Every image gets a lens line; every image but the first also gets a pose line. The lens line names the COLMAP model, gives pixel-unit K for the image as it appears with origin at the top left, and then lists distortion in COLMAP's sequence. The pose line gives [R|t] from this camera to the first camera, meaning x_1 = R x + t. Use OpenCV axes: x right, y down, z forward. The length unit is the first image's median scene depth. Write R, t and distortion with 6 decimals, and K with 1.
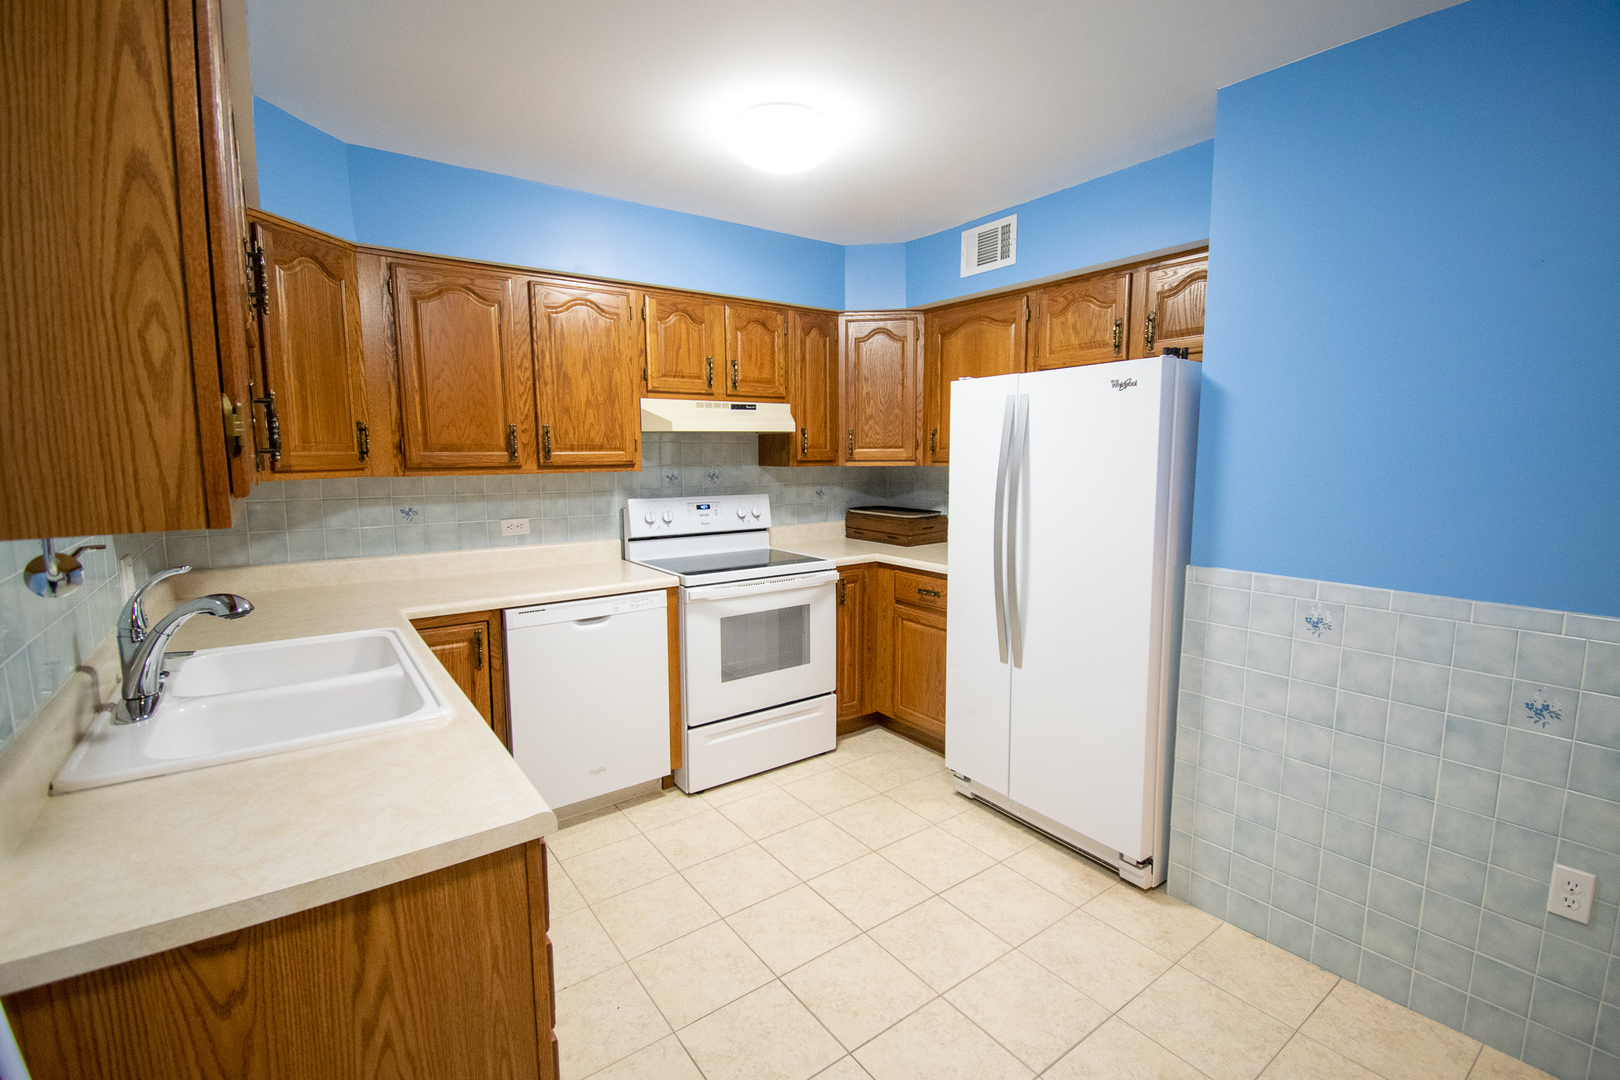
lens RADIAL K [[719.3, 0, 815.4], [0, 719.3, 540.7], [0, 0, 1]] dist [0.006647, -0.013765]
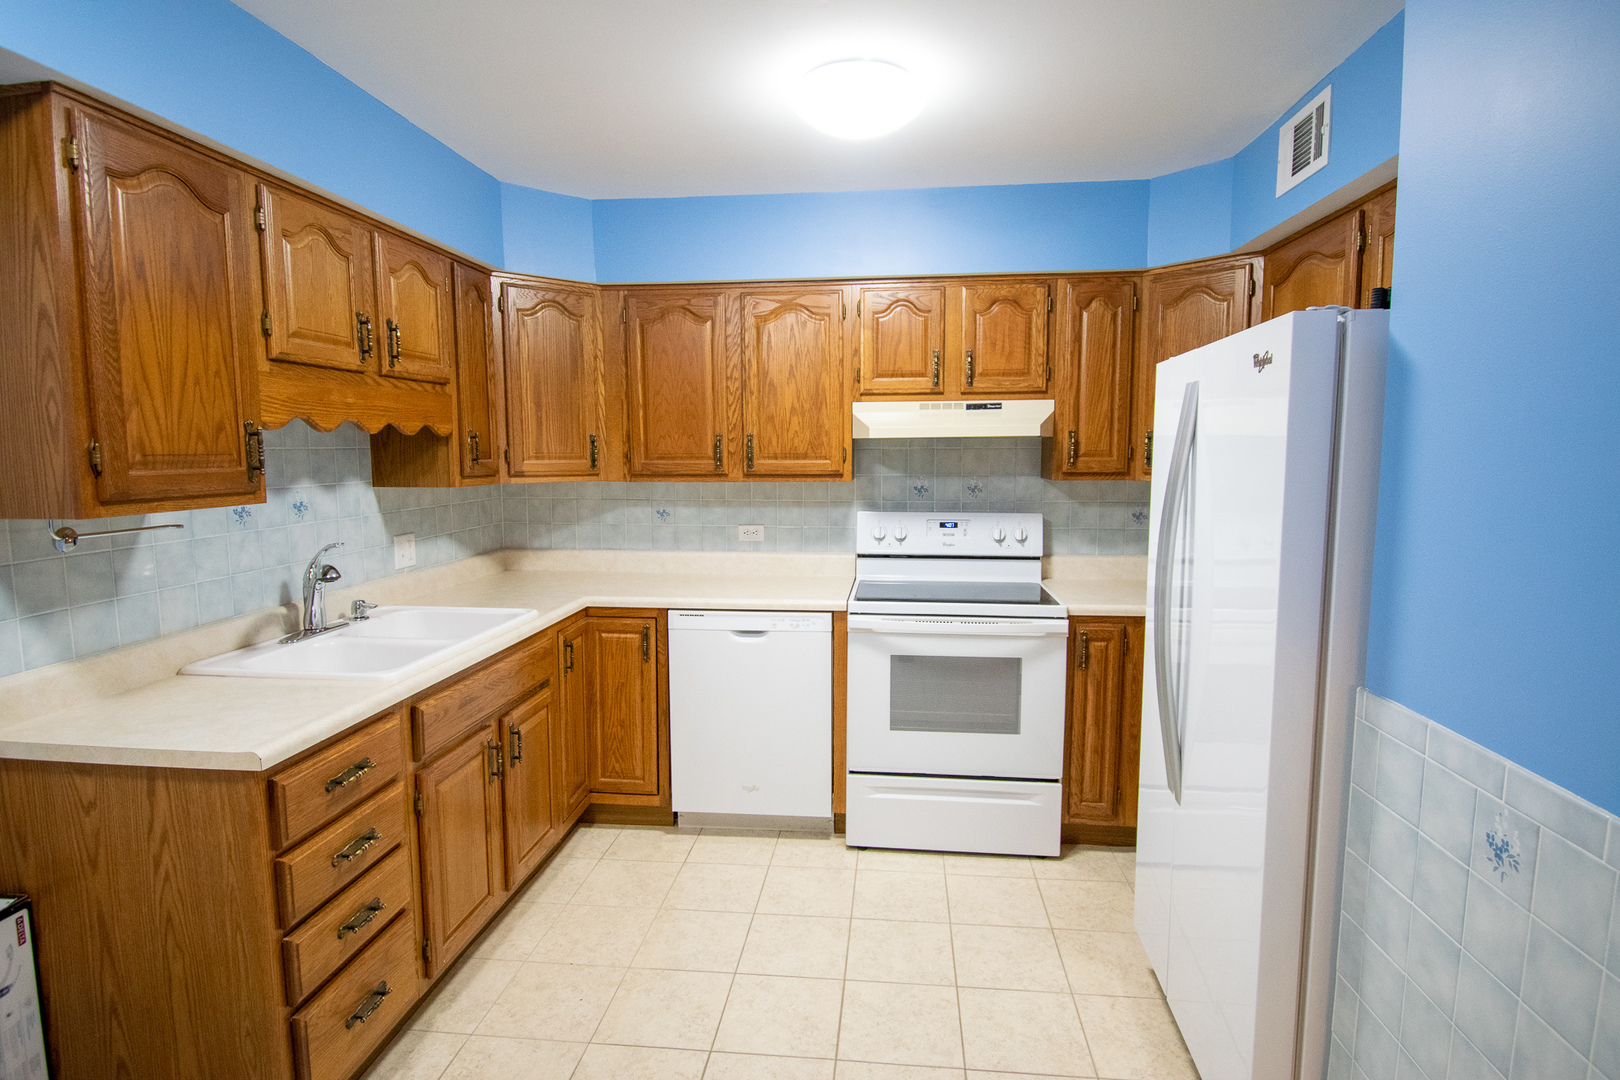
lens RADIAL K [[840.8, 0, 806.7], [0, 840.8, 540.5], [0, 0, 1]] dist [-0.003441, -0.004533]
pose [[0.738327, 0.073523, -0.670423, 0.474966], [-0.083544, 0.996355, 0.017261, -0.039016], [0.669248, 0.043265, 0.741778, 0.188835]]
